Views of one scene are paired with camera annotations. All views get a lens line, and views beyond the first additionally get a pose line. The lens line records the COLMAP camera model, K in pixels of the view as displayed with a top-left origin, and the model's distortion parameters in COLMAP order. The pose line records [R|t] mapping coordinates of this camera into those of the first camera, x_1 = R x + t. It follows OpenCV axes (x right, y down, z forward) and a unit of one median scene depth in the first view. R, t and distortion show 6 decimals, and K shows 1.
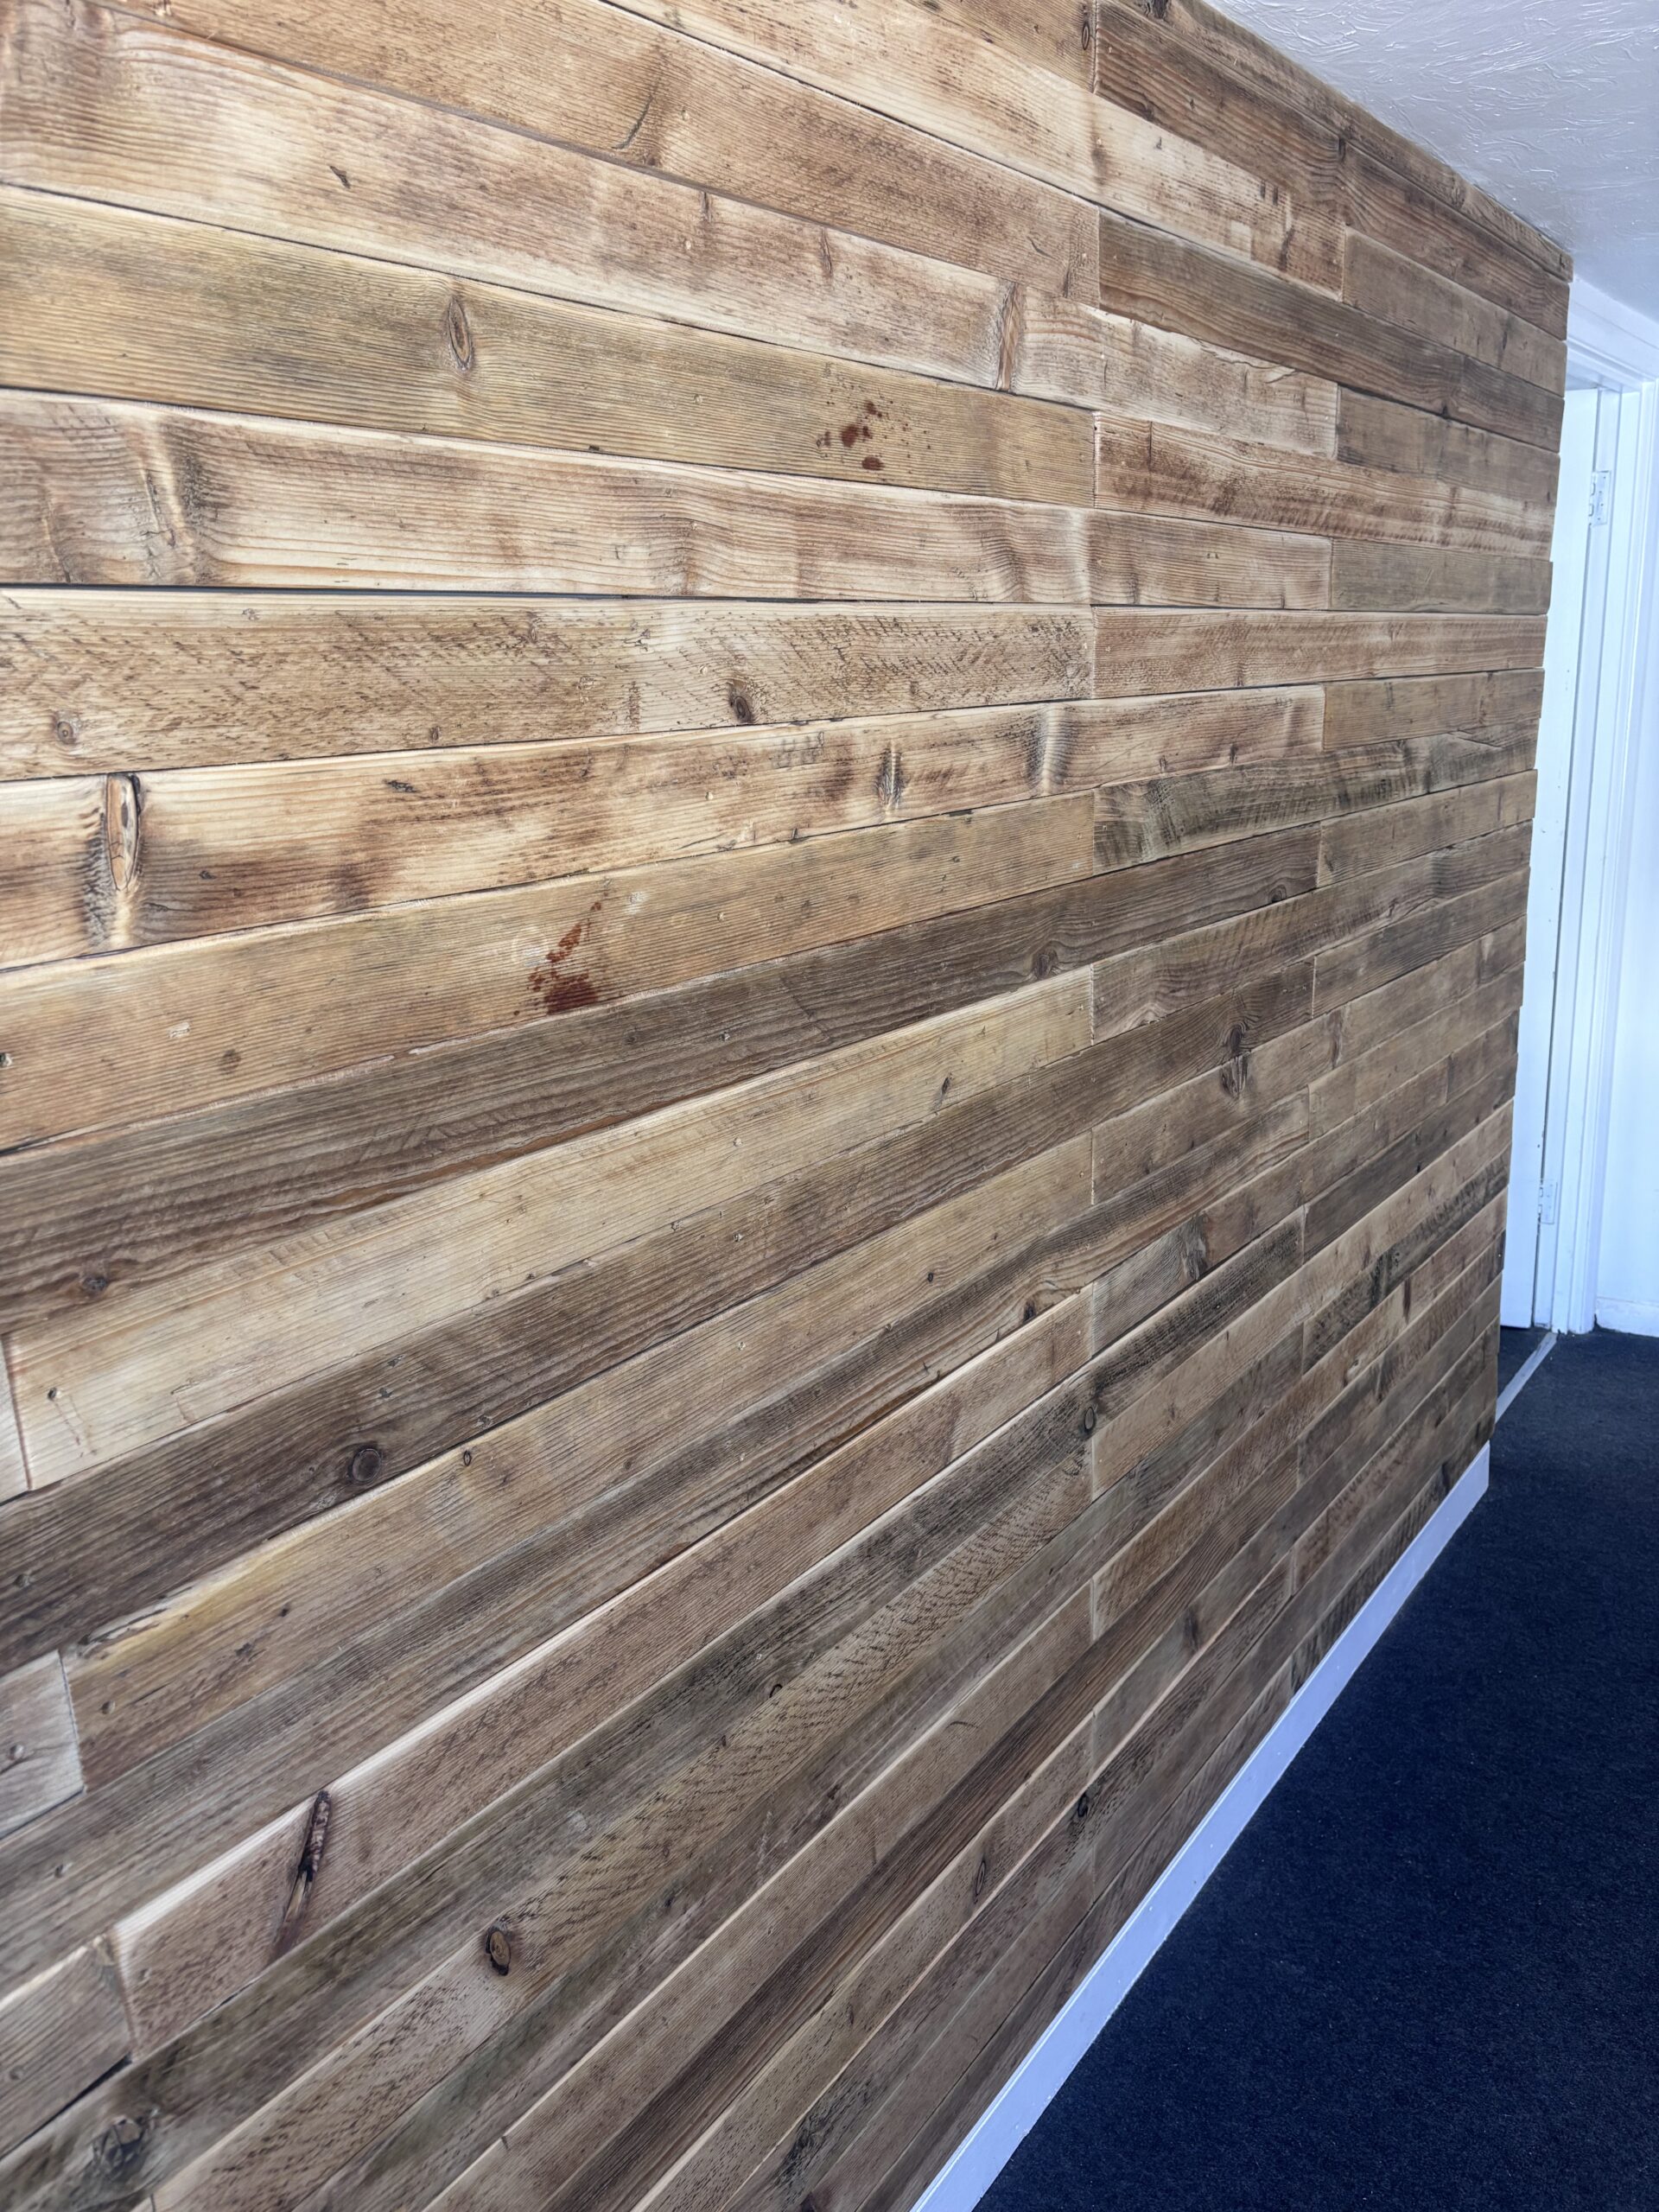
lens RADIAL K [[1631.0, 0, 830.5], [0, 1631.0, 1107.0], [0, 0, 1]] dist [0.097731, -0.187919]
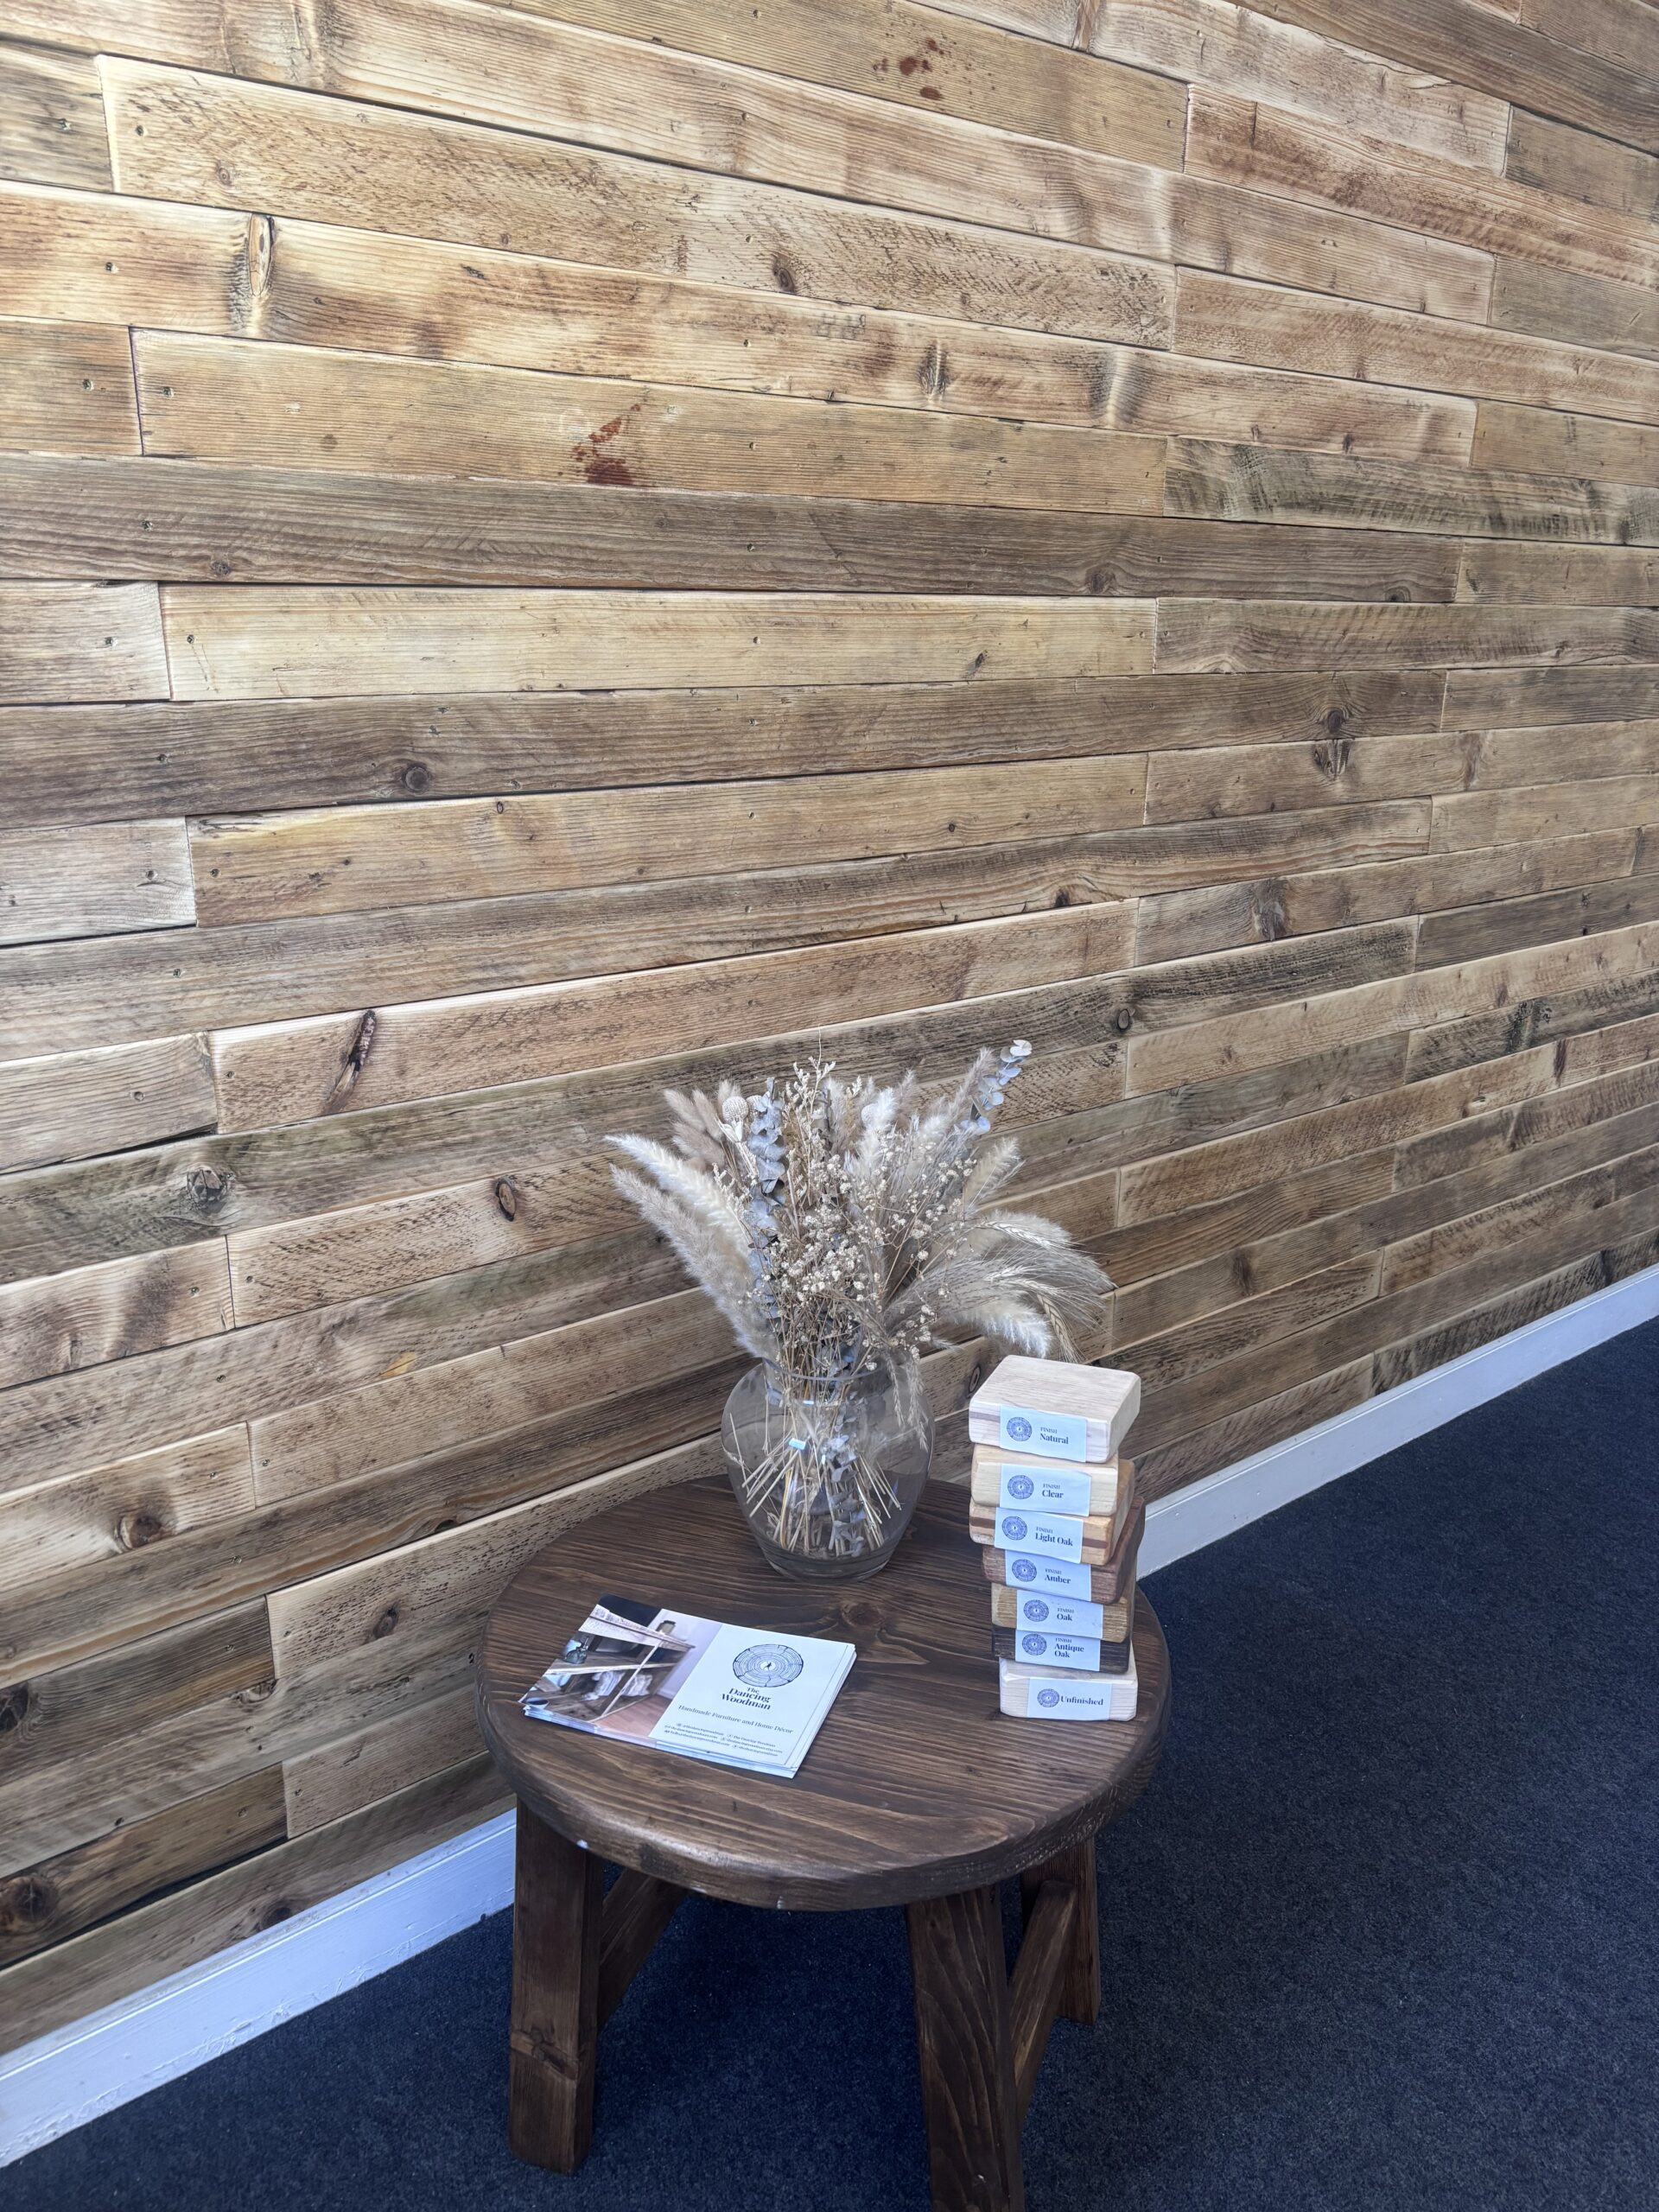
lens RADIAL K [[1648.7, 0, 835.3], [0, 1648.7, 1103.9], [0, 0, 1]] dist [0.020520, 0.003017]
pose [[0.966066, 0.117063, -0.230244, 0.281923], [-0.108341, 0.992845, 0.050210, 0.256424], [0.234474, -0.023561, 0.971837, -0.198299]]
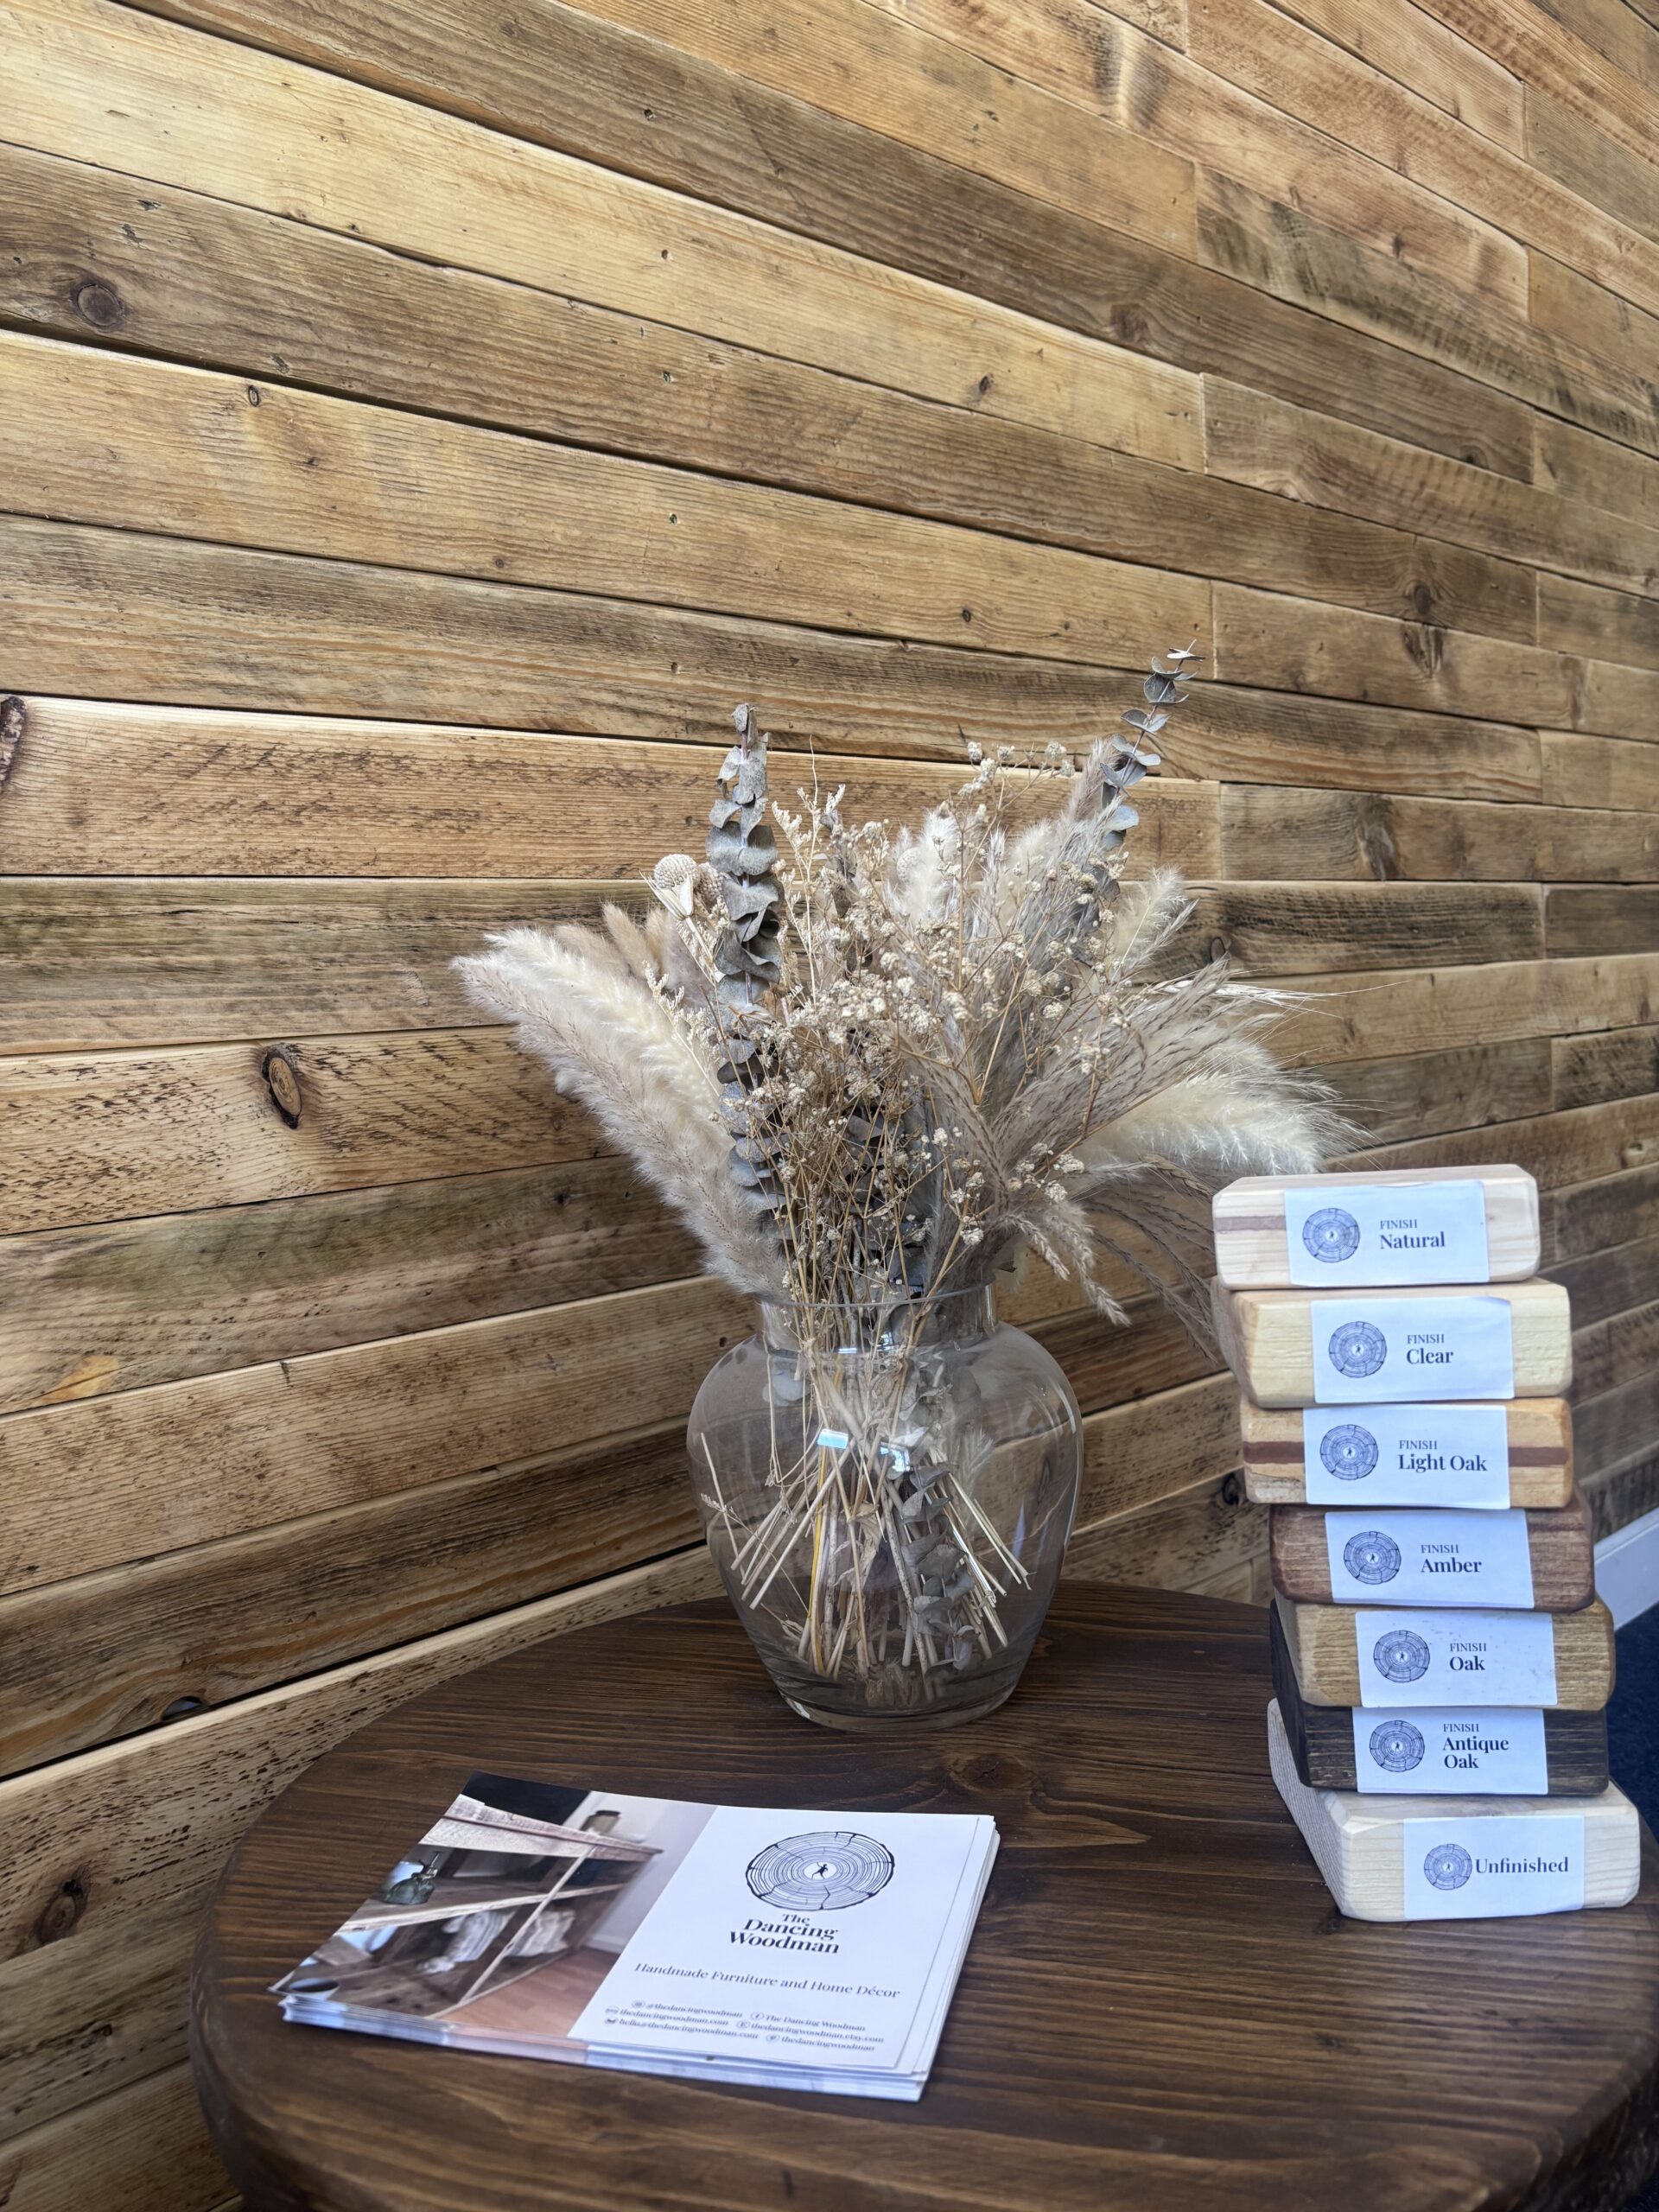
lens RADIAL K [[1656.8, 0, 824.4], [0, 1656.8, 1111.0], [0, 0, 1]] dist [0.031469, -0.035455]
pose [[0.979550, -0.003991, -0.201162, 0.159158], [-0.031497, 0.984435, -0.172904, 0.498192], [0.198721, 0.175704, 0.964177, 0.227398]]
